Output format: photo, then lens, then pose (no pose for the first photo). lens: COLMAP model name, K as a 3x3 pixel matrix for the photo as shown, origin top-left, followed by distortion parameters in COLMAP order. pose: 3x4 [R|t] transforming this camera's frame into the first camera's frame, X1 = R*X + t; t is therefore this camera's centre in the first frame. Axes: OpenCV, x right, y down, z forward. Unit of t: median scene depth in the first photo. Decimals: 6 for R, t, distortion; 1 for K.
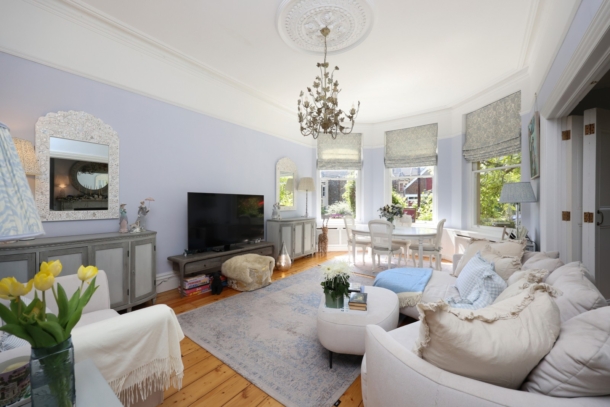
lens RADIAL K [[251.8, 0, 305.0], [0, 251.8, 203.5], [0, 0, 1]] dist [0.002565, 0.000259]
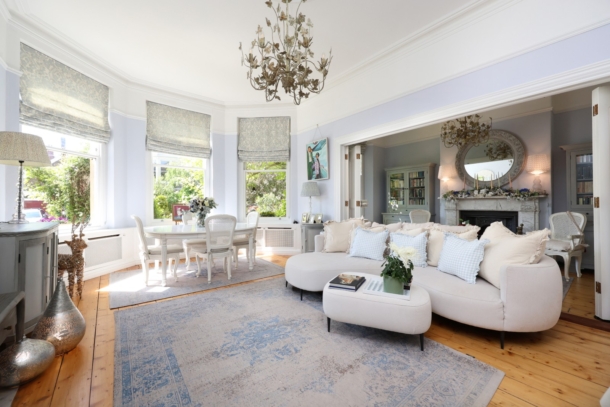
lens RADIAL K [[251.8, 0, 305.0], [0, 251.8, 203.5], [0, 0, 1]] dist [0.002565, 0.000259]
pose [[0.204422, 0.002858, 0.978879, -0.361460], [0.007965, 0.999958, -0.004583, 0.027692], [-0.978850, 0.008733, 0.204390, 0.465005]]
